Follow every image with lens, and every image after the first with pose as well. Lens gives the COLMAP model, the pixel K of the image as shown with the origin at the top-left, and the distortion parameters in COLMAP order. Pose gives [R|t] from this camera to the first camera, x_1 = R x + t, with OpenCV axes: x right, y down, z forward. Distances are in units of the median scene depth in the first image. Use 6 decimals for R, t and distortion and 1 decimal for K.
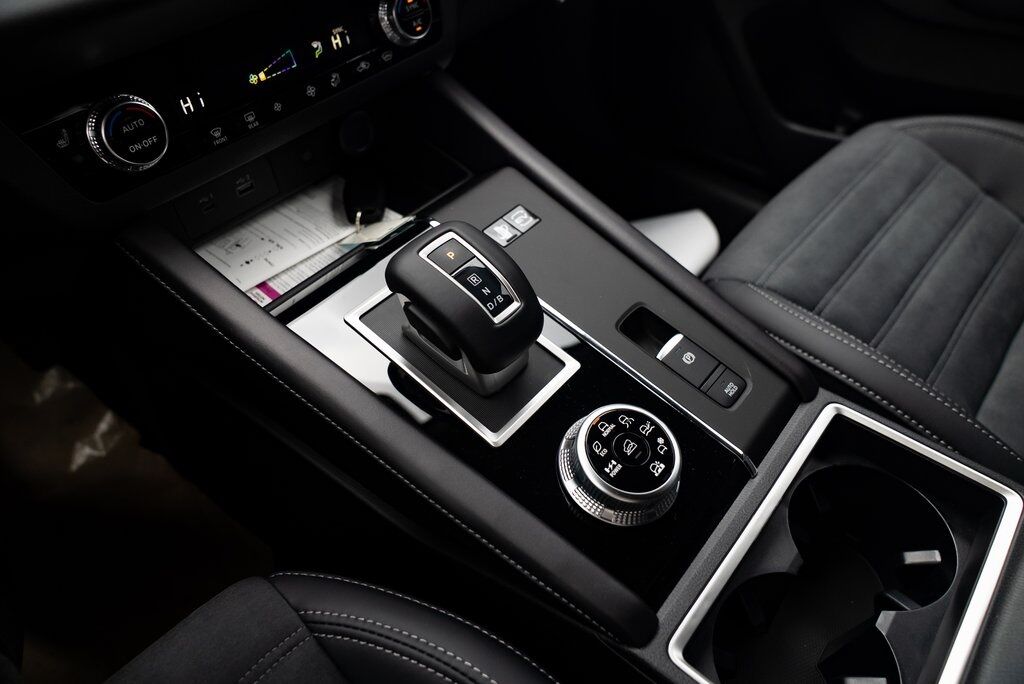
lens RADIAL K [[693.9, 0, 512.0], [0, 693.9, 342.0], [0, 0, 1]] dist [-0.041062, 0.025578]
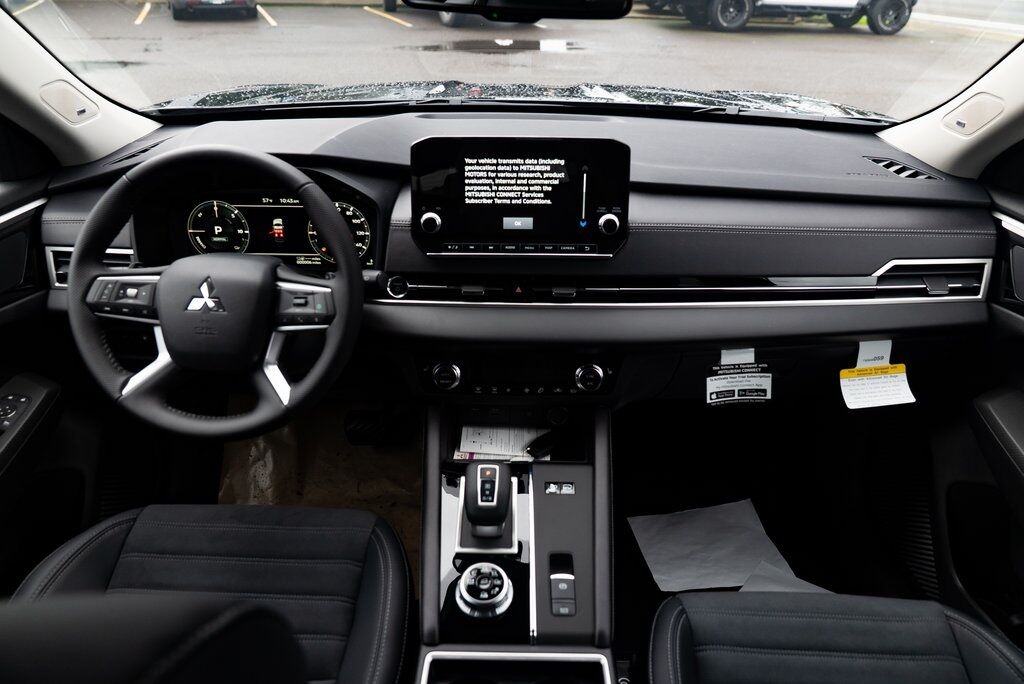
lens RADIAL K [[693.9, 0, 512.0], [0, 693.9, 342.0], [0, 0, 1]] dist [-0.041062, 0.025578]
pose [[0.636640, 0.369813, -0.676704, 1.087890], [-0.570207, 0.816532, -0.090221, -0.248903], [0.519185, 0.443299, 0.730707, -0.703783]]
